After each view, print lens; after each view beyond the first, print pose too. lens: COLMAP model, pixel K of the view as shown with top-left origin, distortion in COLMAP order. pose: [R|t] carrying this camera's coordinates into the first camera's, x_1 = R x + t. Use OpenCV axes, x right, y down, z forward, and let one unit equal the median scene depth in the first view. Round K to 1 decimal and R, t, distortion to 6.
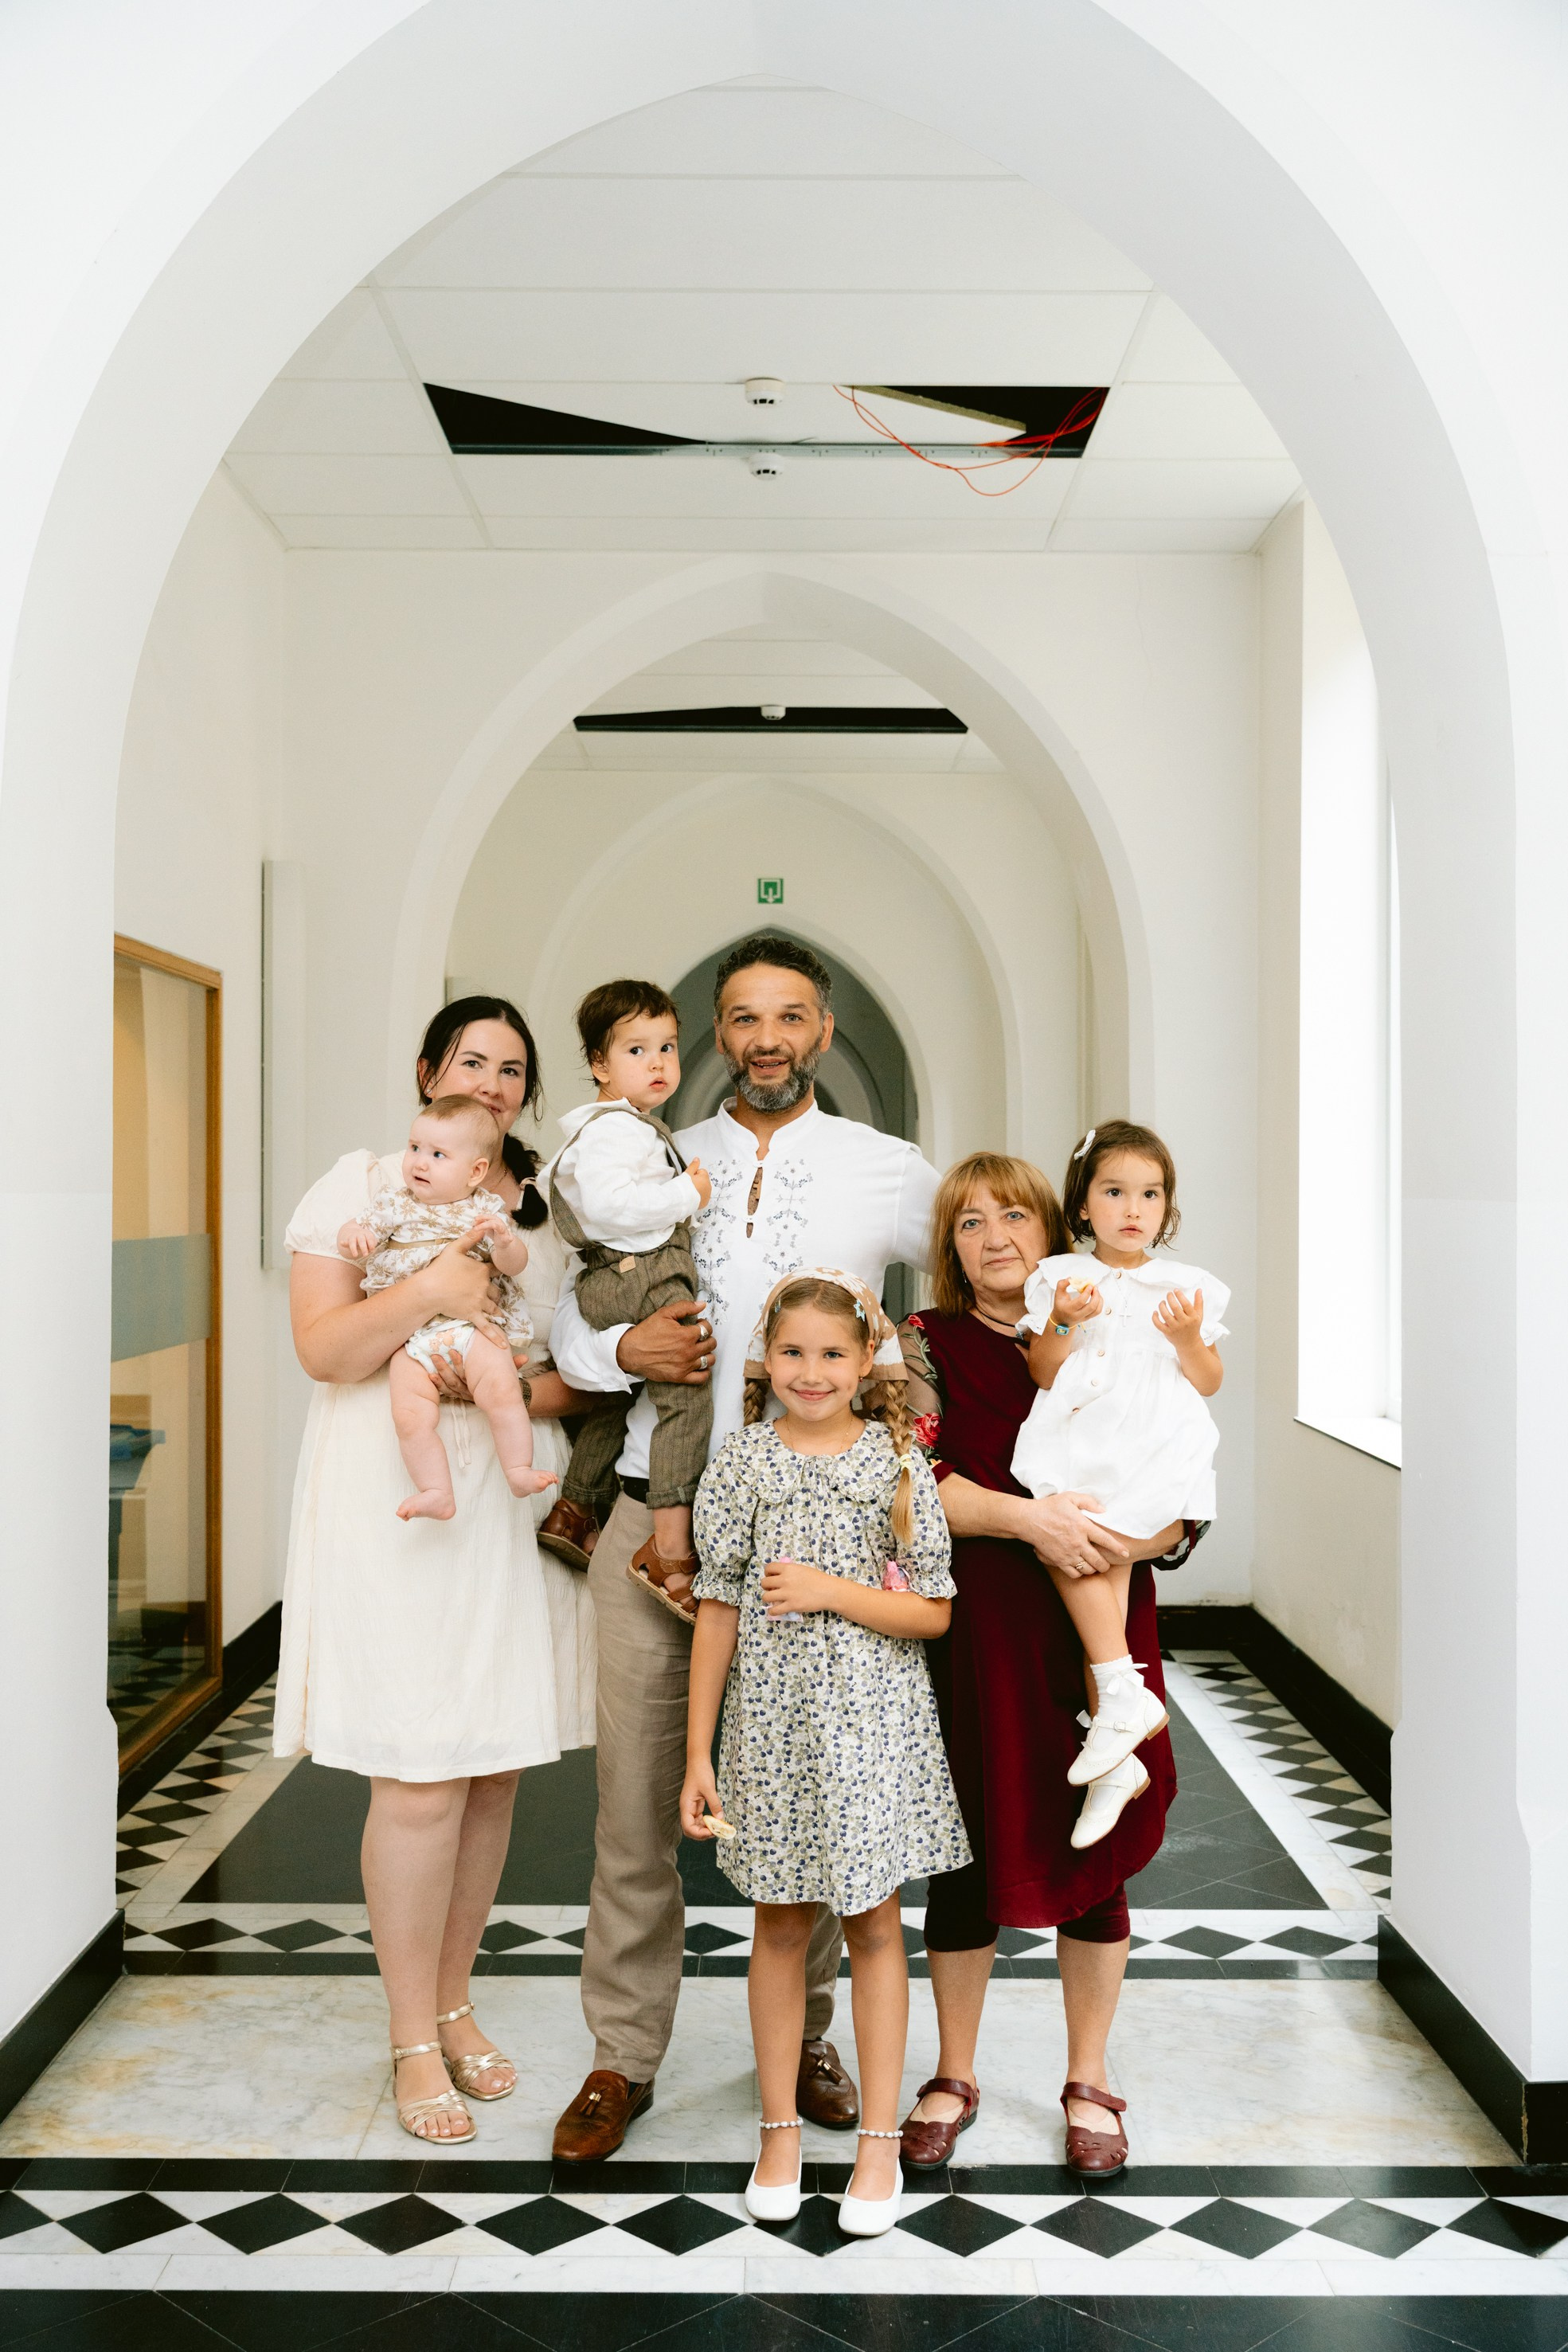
lens RADIAL K [[2286.4, 0, 784.0], [0, 2286.4, 1176.0], [0, 0, 1]] dist [-0.017326, 0.005279]
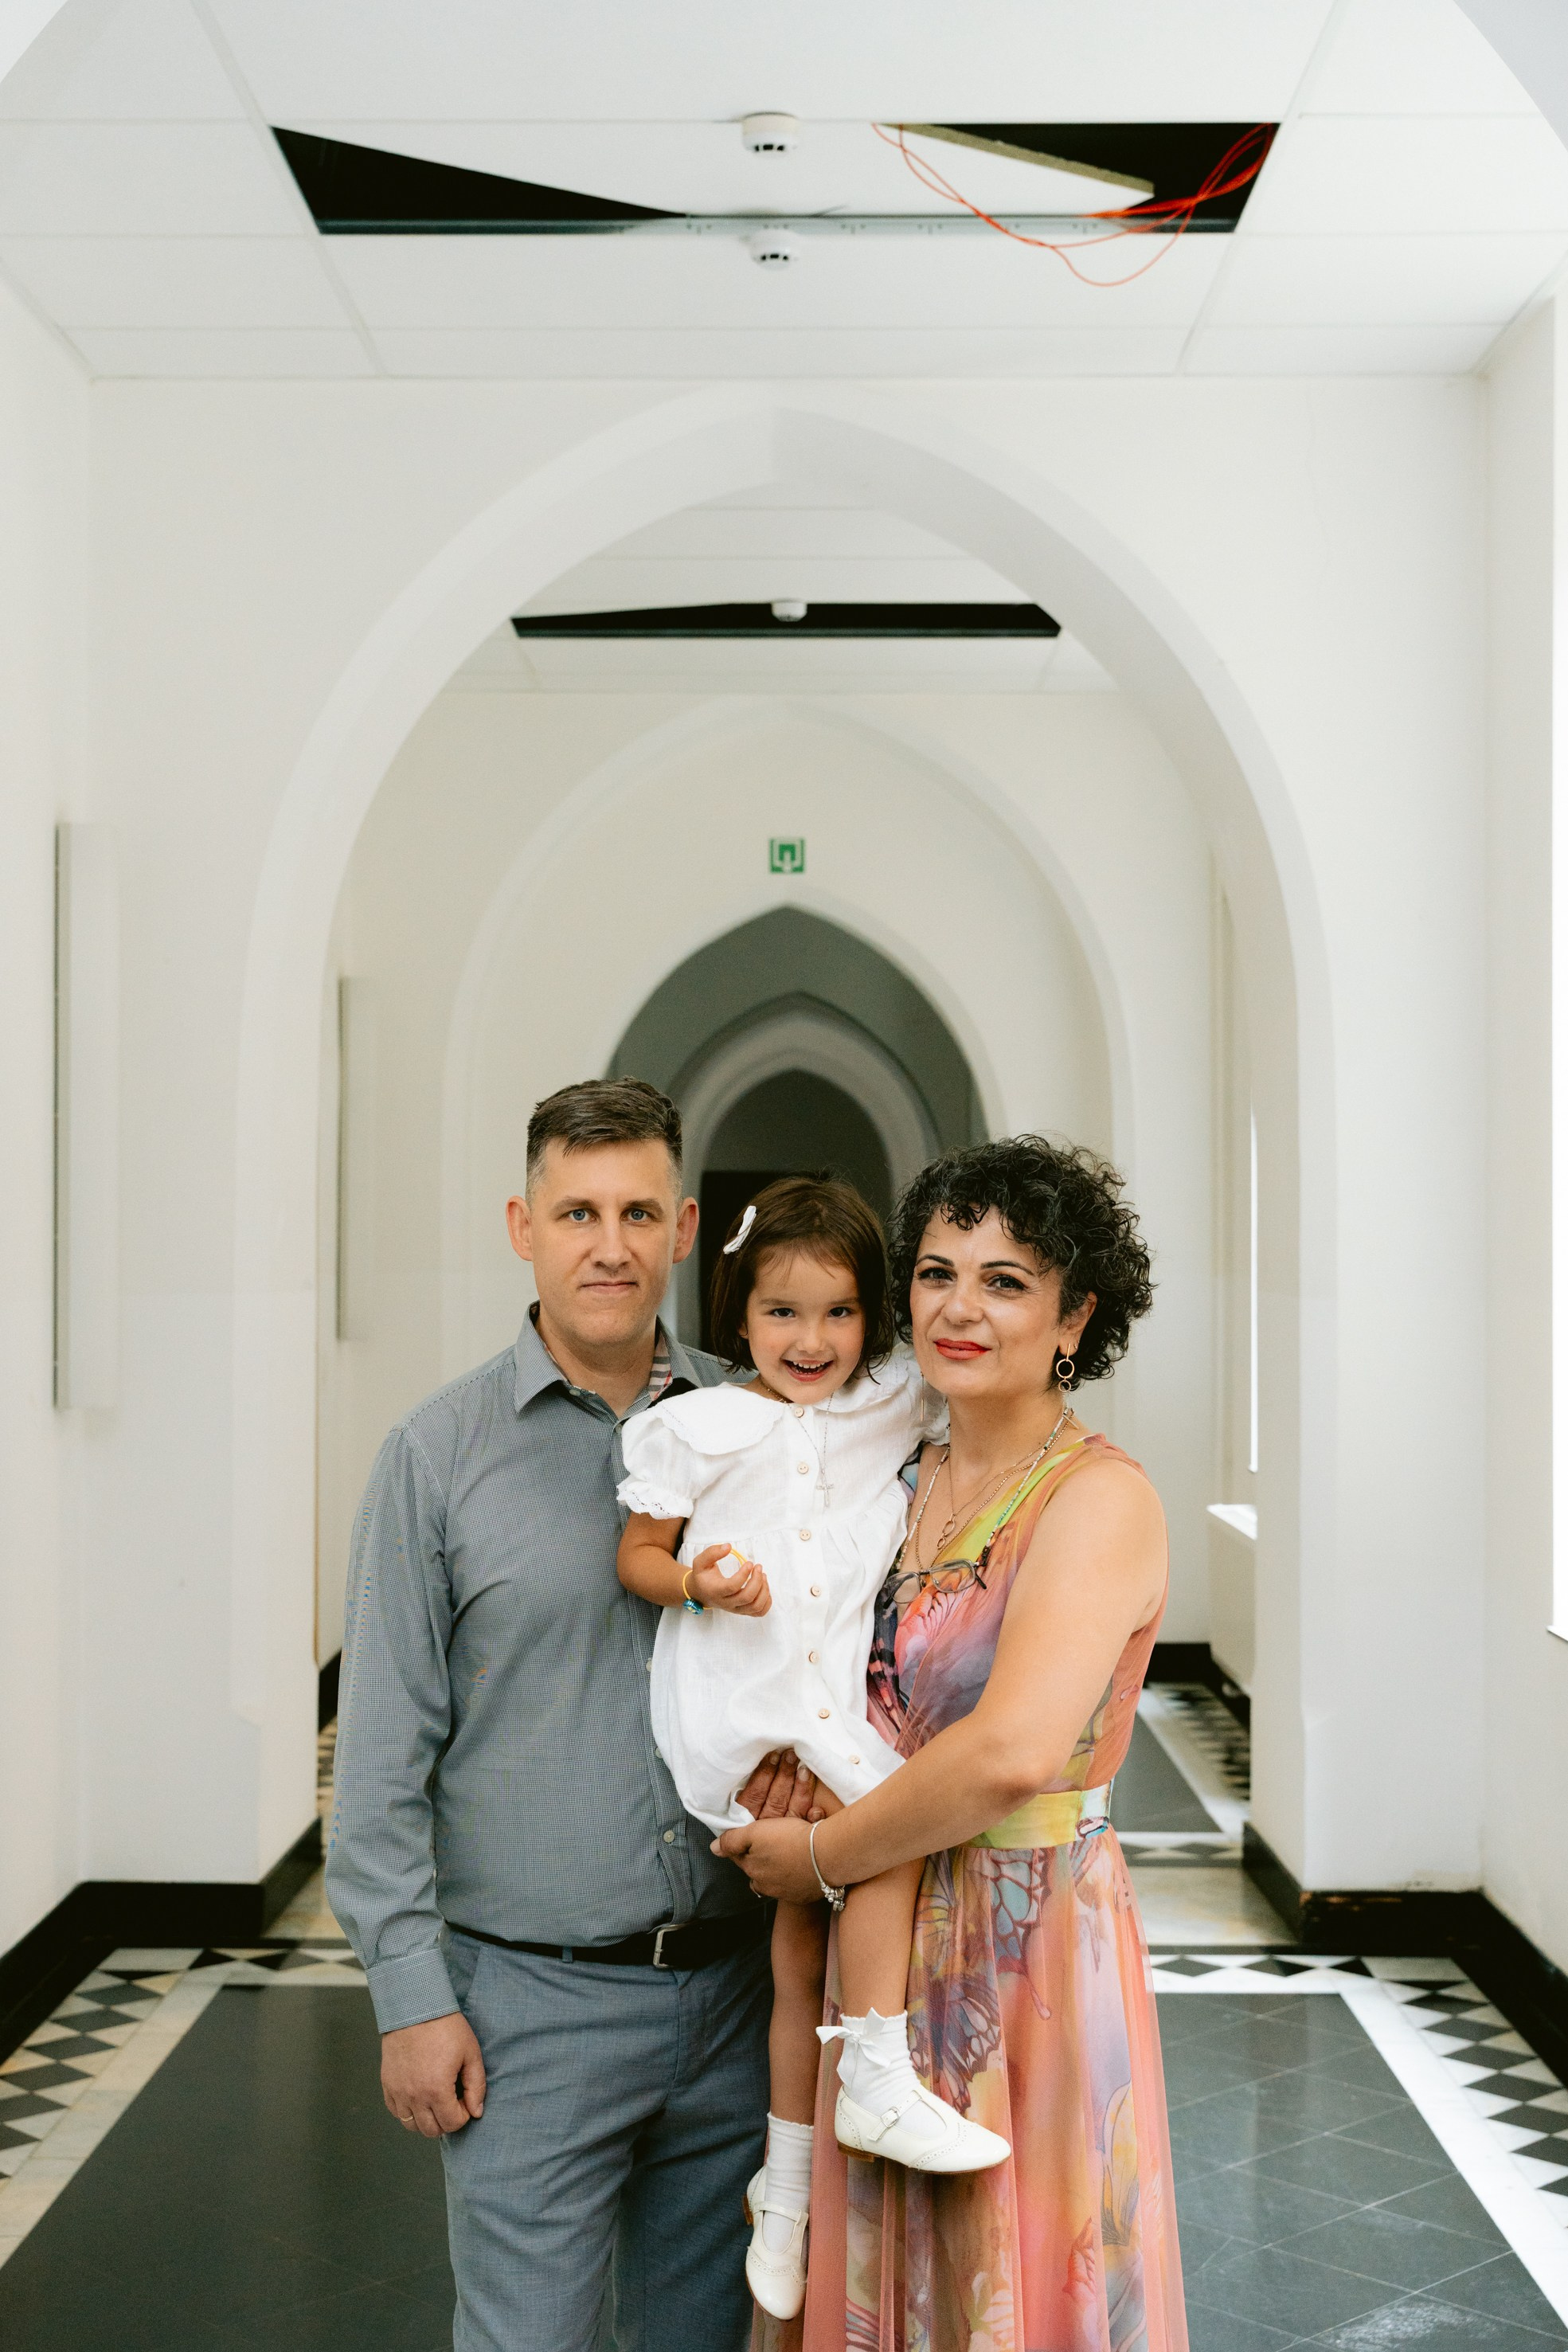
lens RADIAL K [[3014.3, 0, 760.9], [0, 3014.3, 1176.3], [0, 0, 1]] dist [0.011716, 0.005610]
pose [[0.999875, -0.002157, -0.015640, 0.002611], [0.001909, 0.999872, -0.015856, -0.027903], [0.015673, 0.015824, 0.999752, 0.153346]]
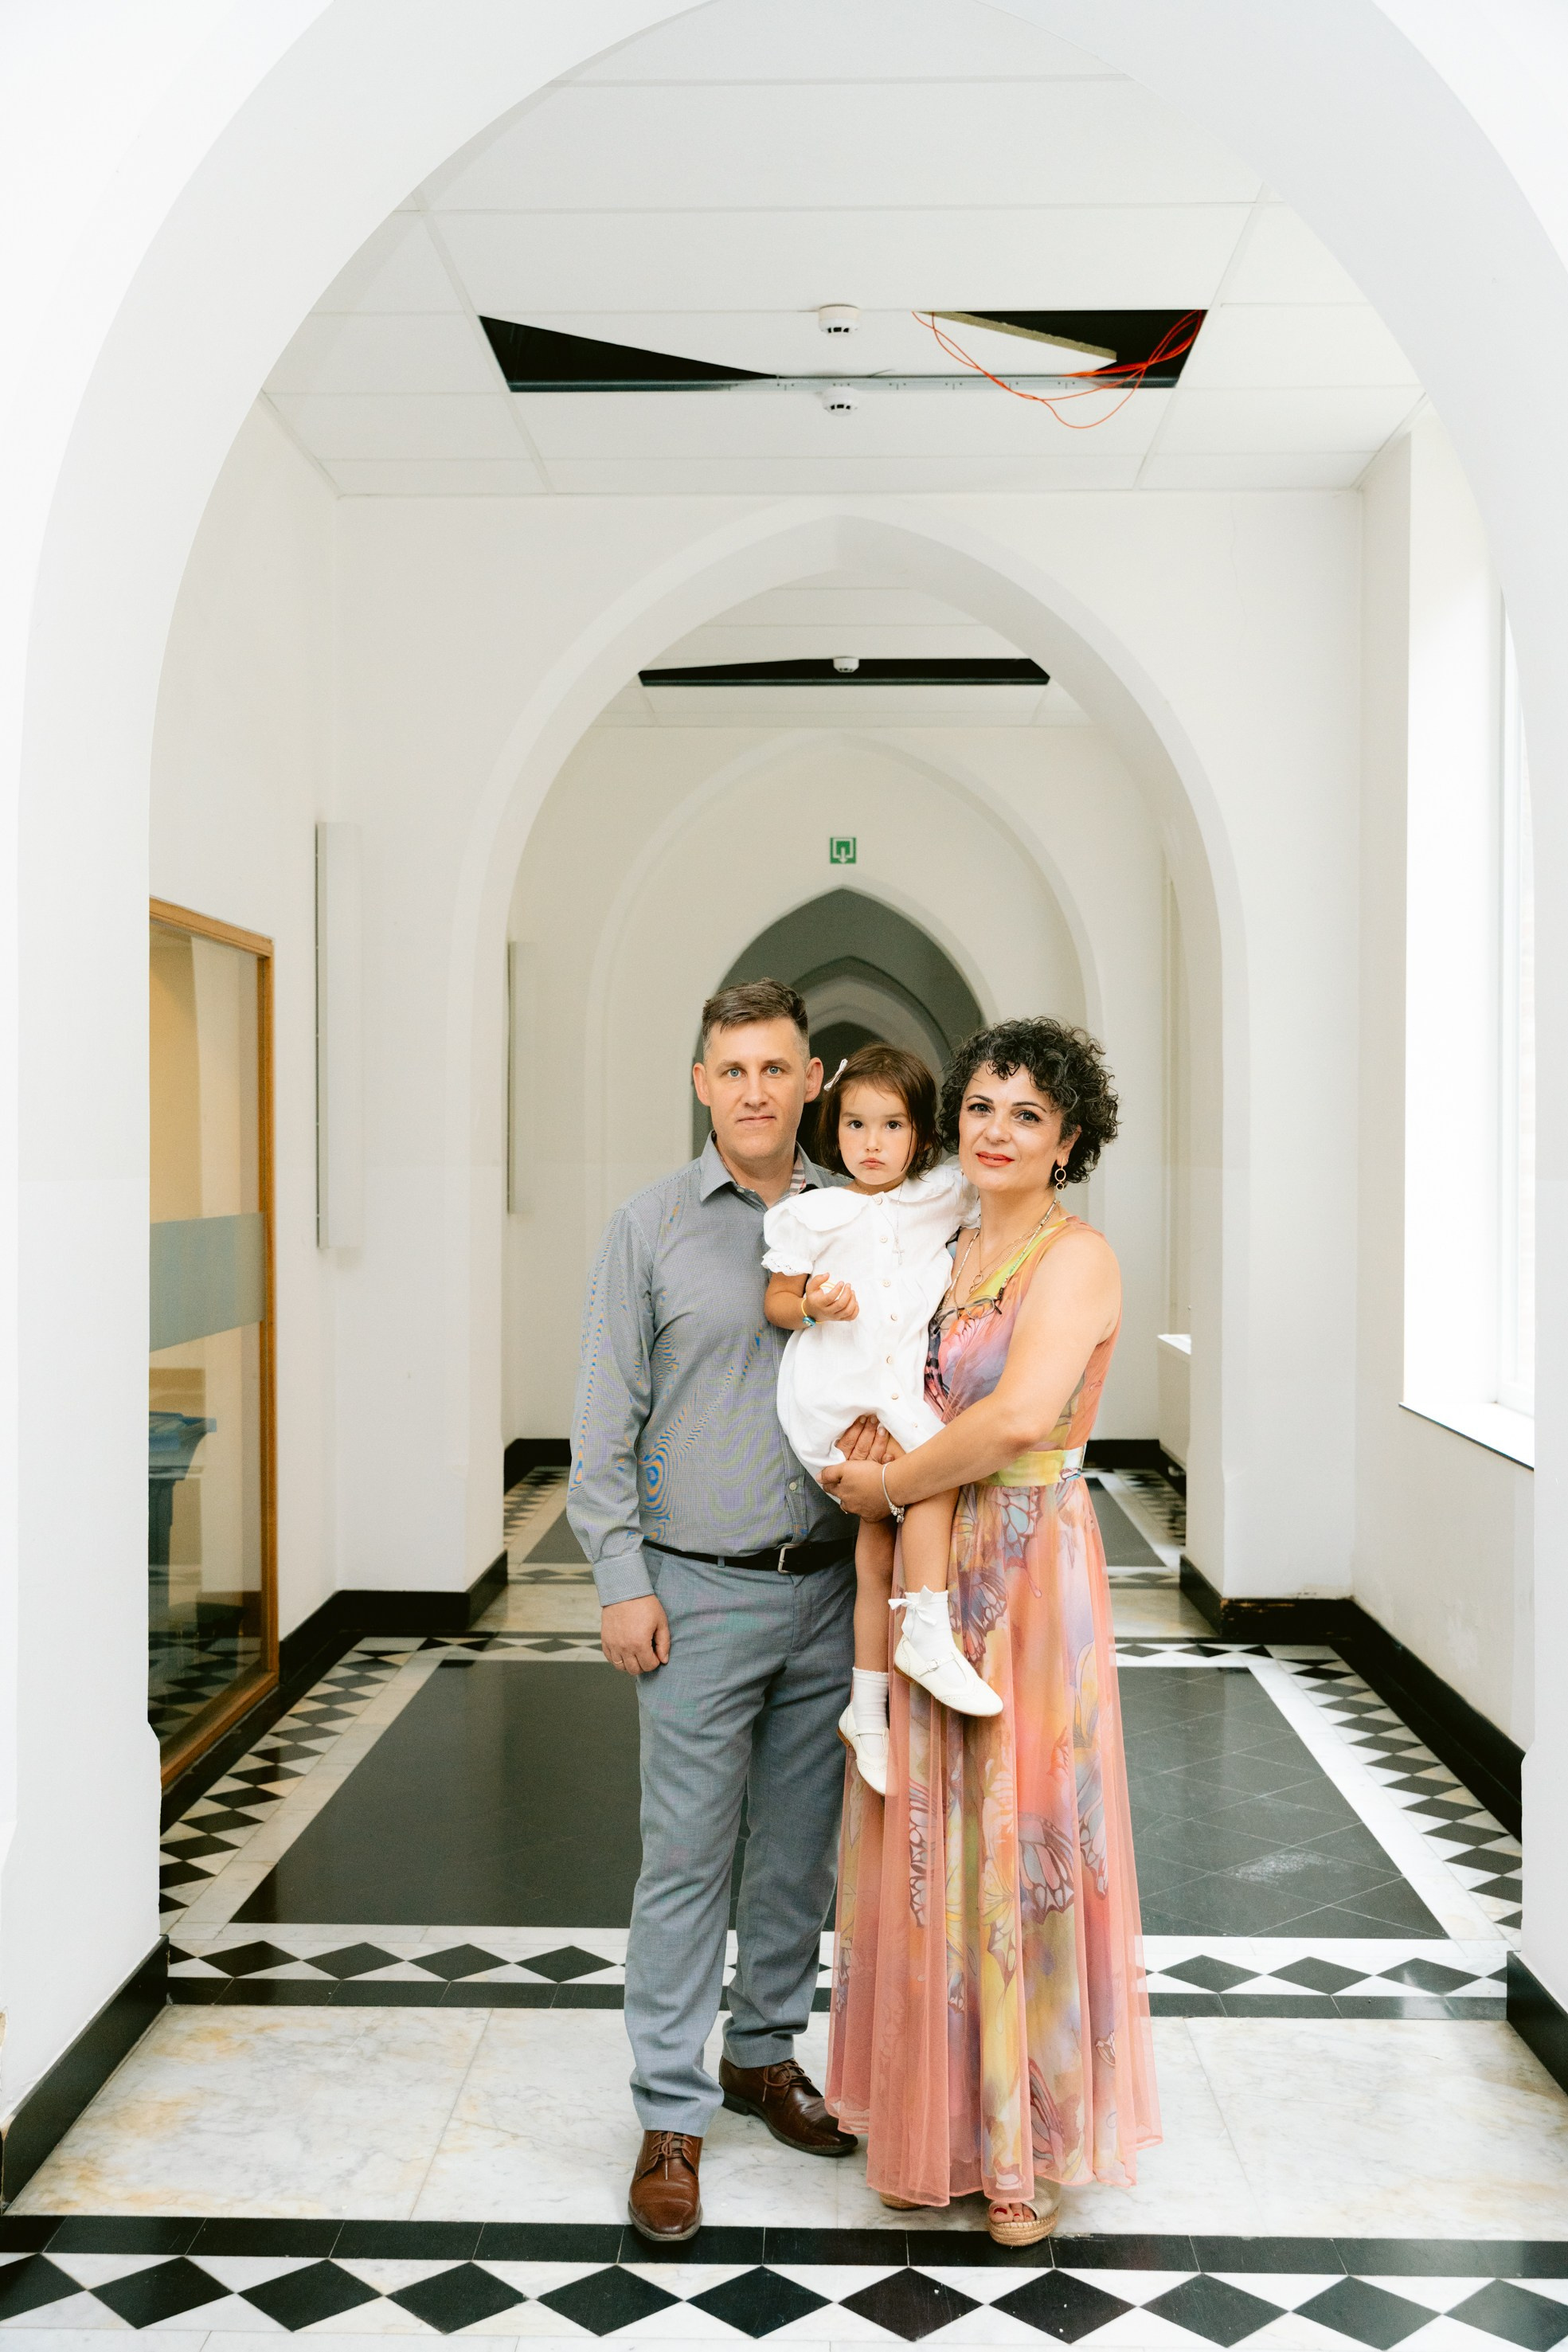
lens RADIAL K [[2329.1, 0, 784.0], [0, 2329.1, 1176.0], [0, 0, 1]] dist [-0.000820, 0.004925]
pose [[0.999541, -0.002306, -0.030194, -0.004568], [0.002748, 0.999889, 0.014622, -0.006087], [0.030157, -0.014699, 0.999437, 0.047094]]
